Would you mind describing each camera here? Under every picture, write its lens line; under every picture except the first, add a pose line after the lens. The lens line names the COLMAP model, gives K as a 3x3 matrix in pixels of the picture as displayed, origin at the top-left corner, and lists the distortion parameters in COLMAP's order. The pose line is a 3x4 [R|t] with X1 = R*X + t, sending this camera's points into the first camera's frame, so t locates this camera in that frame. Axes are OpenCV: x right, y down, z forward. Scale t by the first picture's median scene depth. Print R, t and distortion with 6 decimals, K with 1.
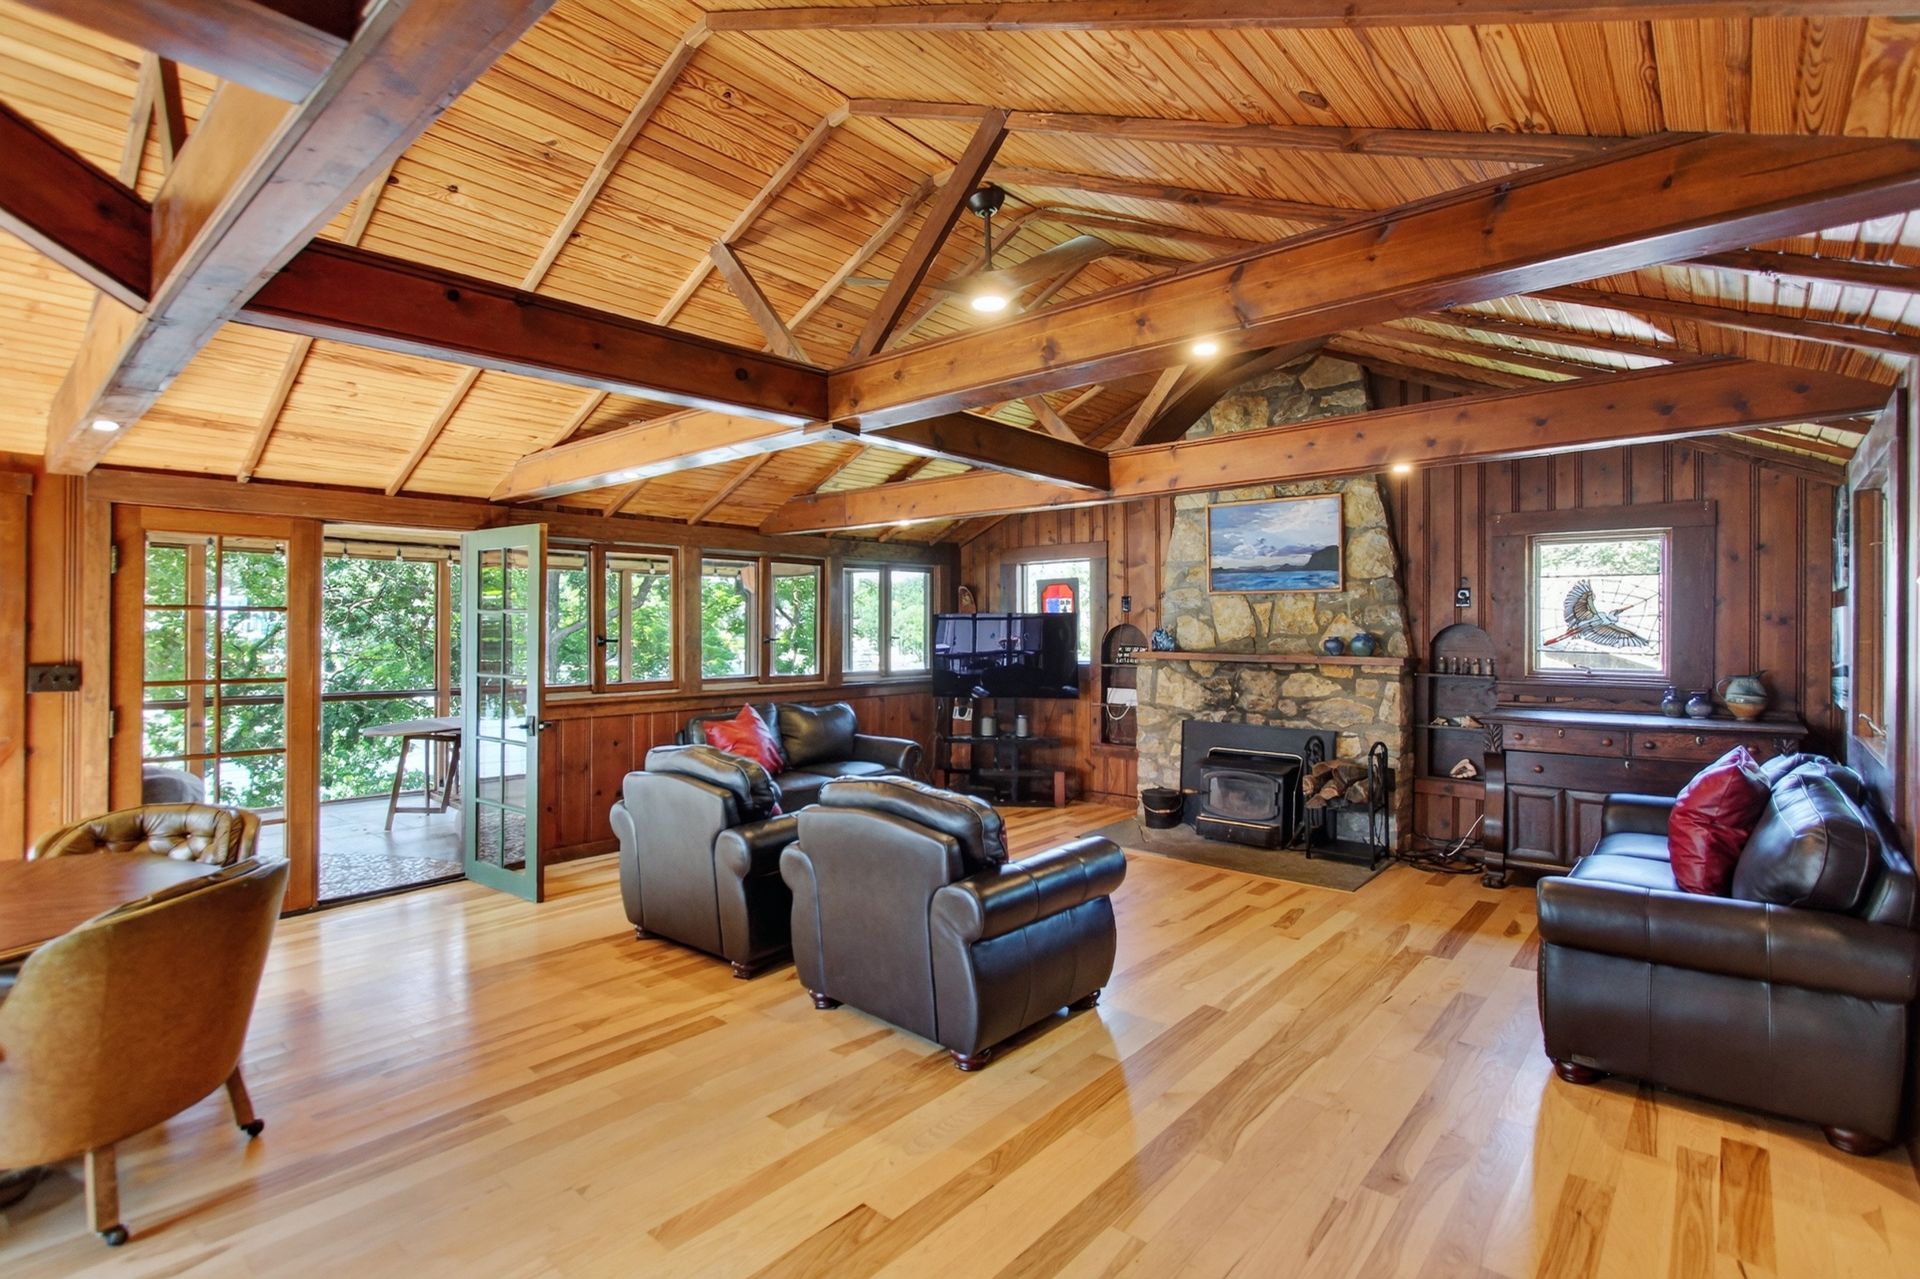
lens RADIAL K [[900.5, 0, 981.8], [0, 900.5, 620.9], [0, 0, 1]] dist [-0.009517, -0.000629]
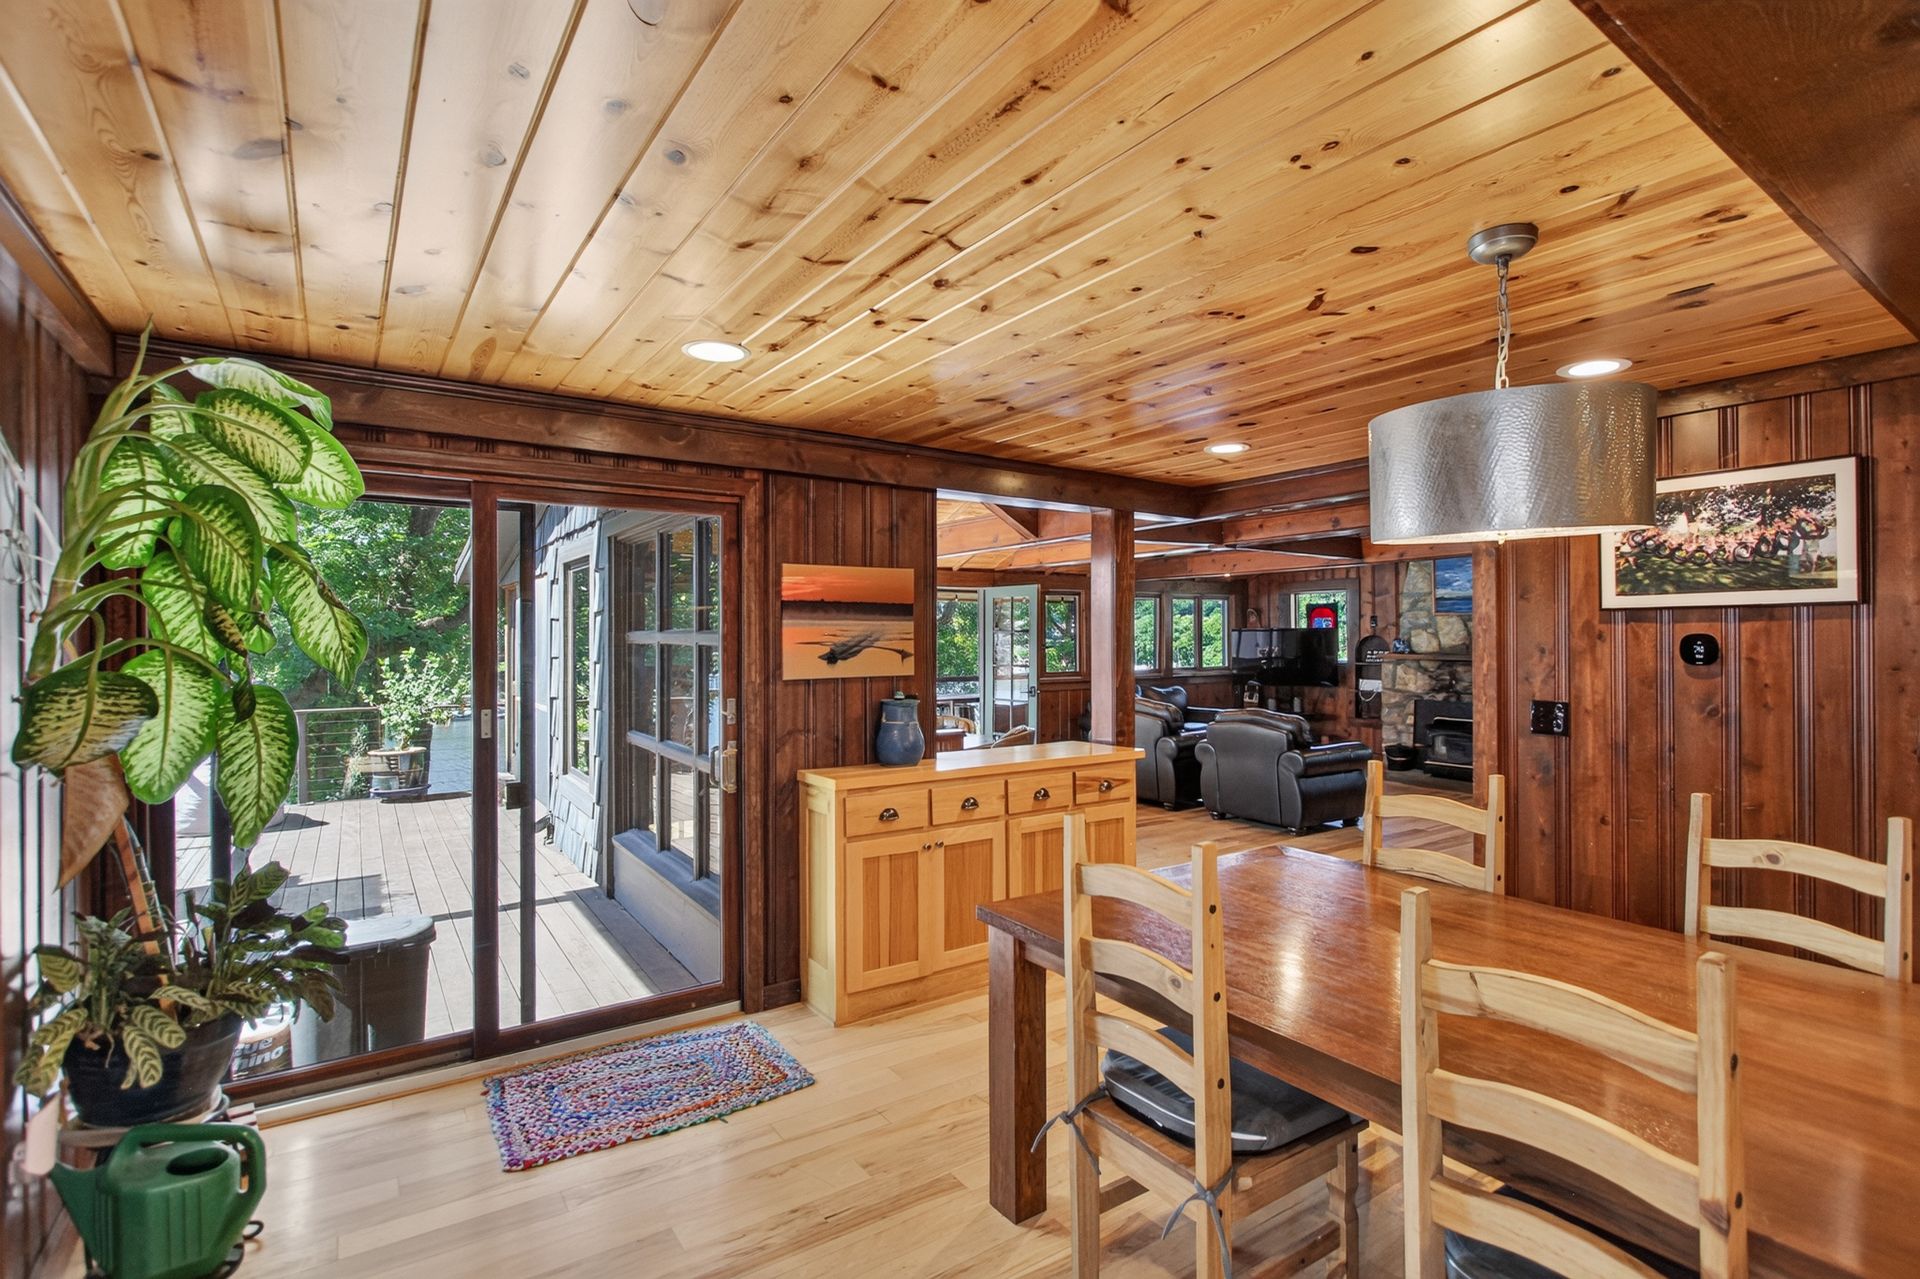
lens RADIAL K [[900.5, 0, 954.9], [0, 900.5, 628.9], [0, 0, 1]] dist [-0.009517, -0.000629]
pose [[0.960357, -0.006844, -0.278690, -0.154350], [0.007071, 0.999975, -0.000189, -0.020492], [0.278684, -0.001789, 0.960381, -1.063340]]
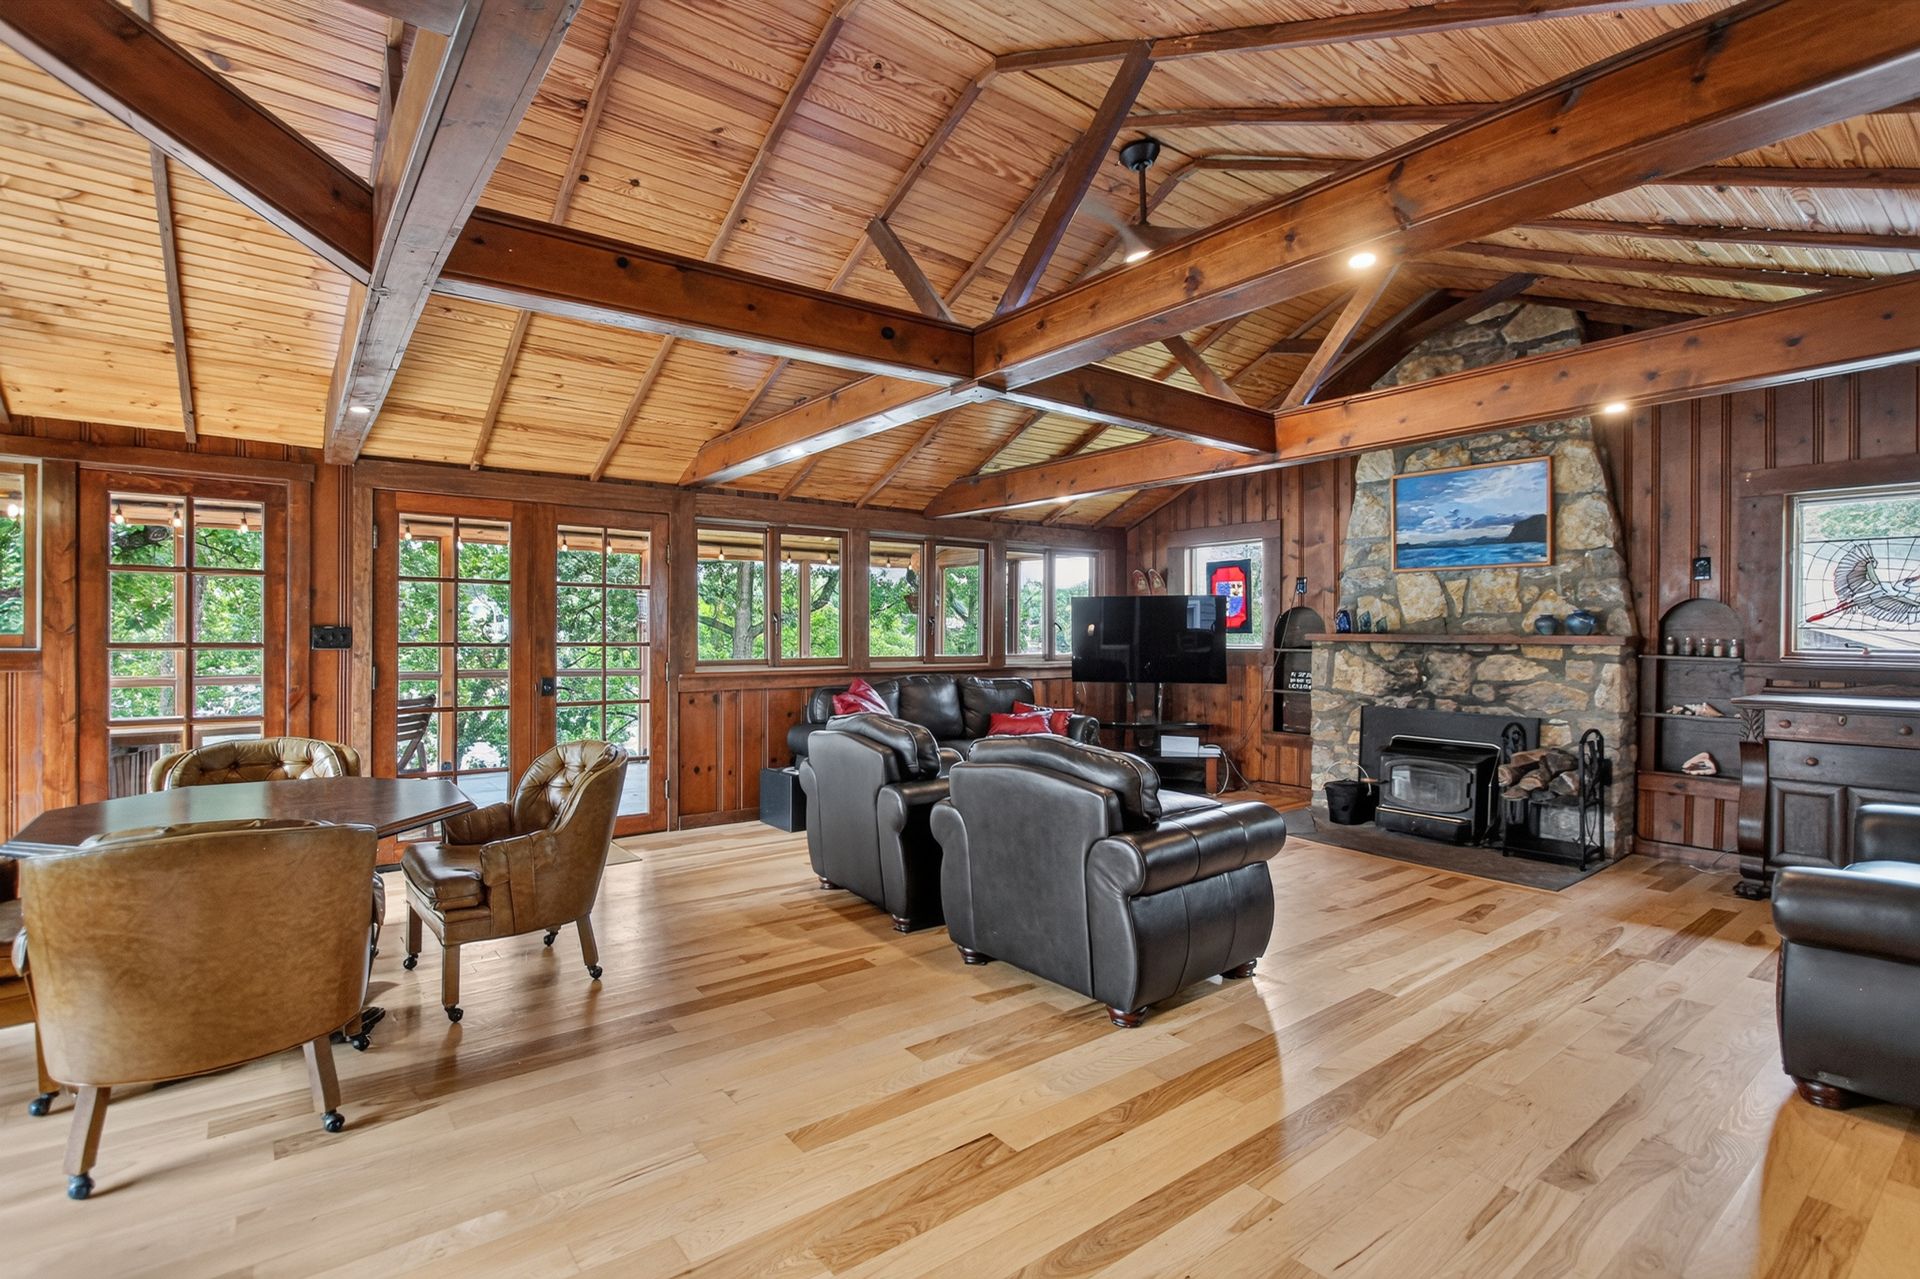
lens RADIAL K [[900.5, 0, 976.6], [0, 900.5, 631.3], [0, 0, 1]] dist [-0.009517, -0.000629]
pose [[0.980021, 0.002702, -0.198876, 0.026039], [-0.000861, 0.999956, 0.009342, 0.040021], [0.198892, -0.008984, 0.979980, 0.009186]]
